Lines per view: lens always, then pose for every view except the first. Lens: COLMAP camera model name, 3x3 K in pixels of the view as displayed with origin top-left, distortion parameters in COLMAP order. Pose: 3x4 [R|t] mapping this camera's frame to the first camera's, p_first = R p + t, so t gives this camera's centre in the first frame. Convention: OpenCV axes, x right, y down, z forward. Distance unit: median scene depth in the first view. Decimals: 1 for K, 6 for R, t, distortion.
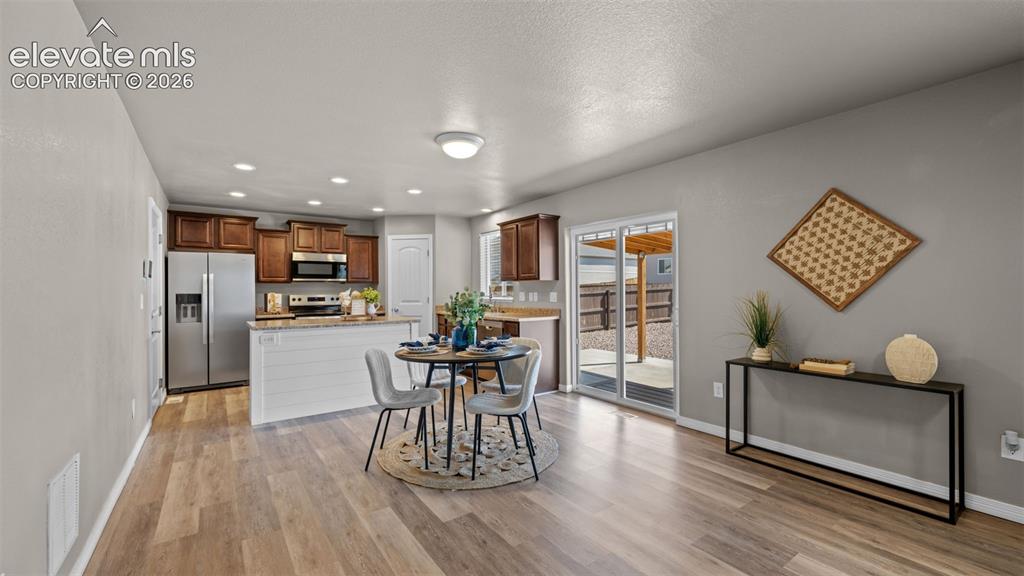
lens RADIAL K [[413.6, 0, 512.0], [0, 413.6, 289.1], [0, 0, 1]] dist [0.000451, -0.000314]
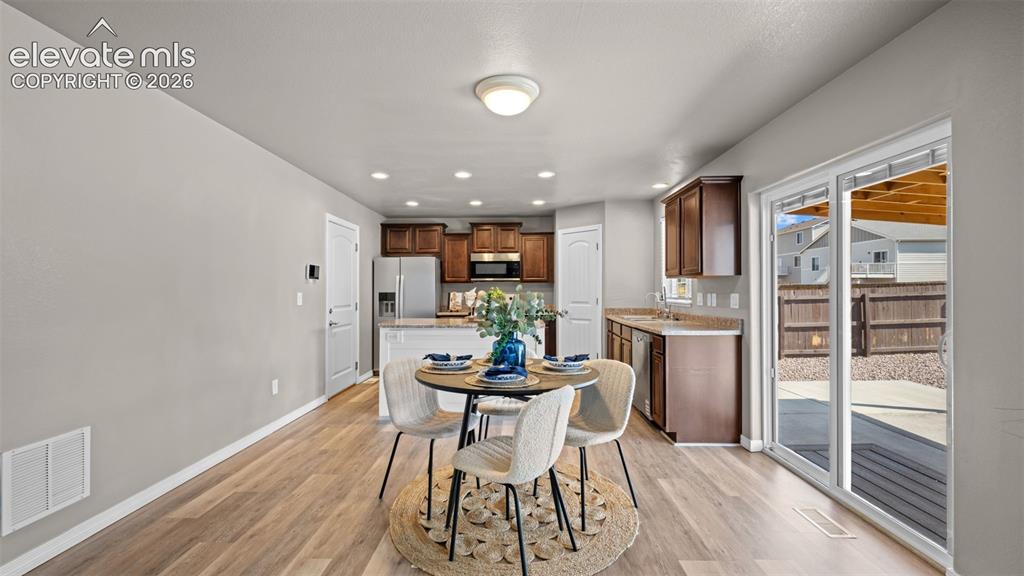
lens RADIAL K [[413.6, 0, 510.7], [0, 413.6, 292.3], [0, 0, 1]] dist [0.000451, -0.000314]
pose [[0.798683, 0.005930, -0.601722, 0.211922], [-0.000721, 0.999960, 0.008898, 0.000101], [0.601751, -0.006673, 0.798656, 0.262016]]
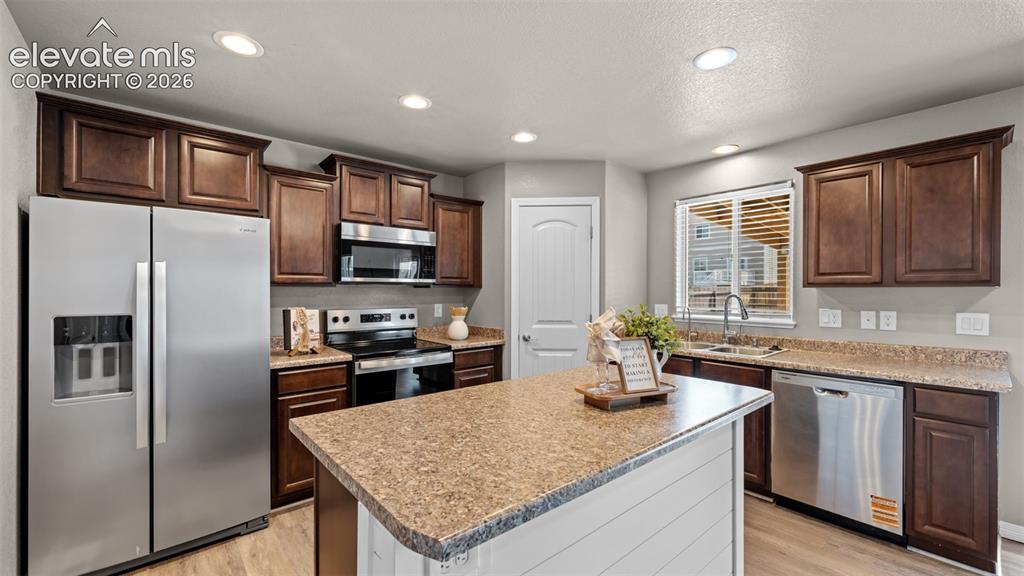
lens RADIAL K [[413.6, 0, 511.3], [0, 413.6, 293.8], [0, 0, 1]] dist [0.000451, -0.000314]
pose [[0.996624, 0.007134, 0.081793, -0.437313], [-0.007840, 0.999935, 0.008318, -0.013660], [-0.081729, -0.008932, 0.996615, 0.596281]]
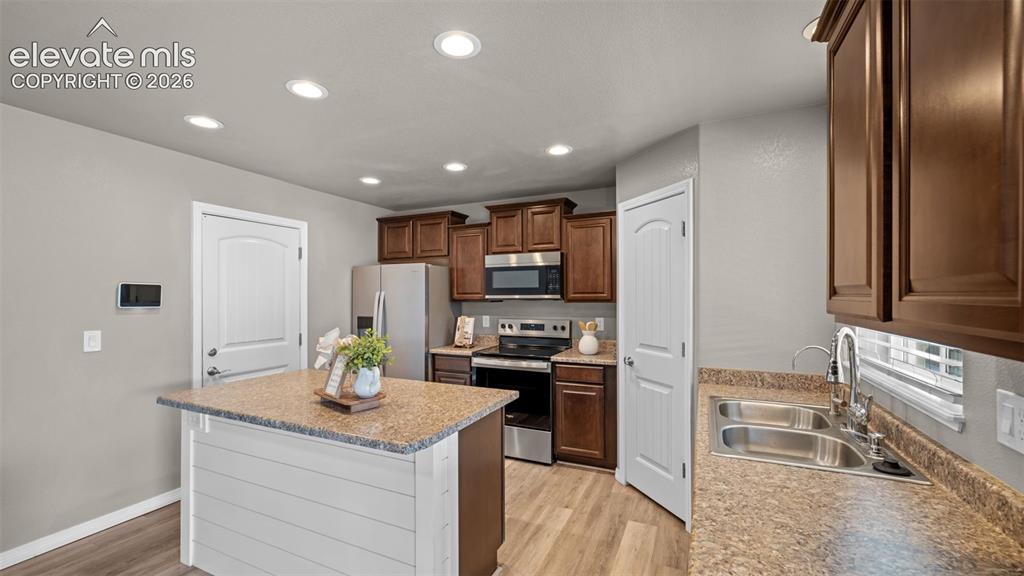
lens RADIAL K [[413.6, 0, 509.6], [0, 413.6, 298.1], [0, 0, 1]] dist [0.000451, -0.000314]
pose [[0.486304, 0.010836, -0.873723, 0.072925], [0.002215, 0.999905, 0.013634, -0.034946], [0.873787, -0.008566, 0.486234, 0.836487]]
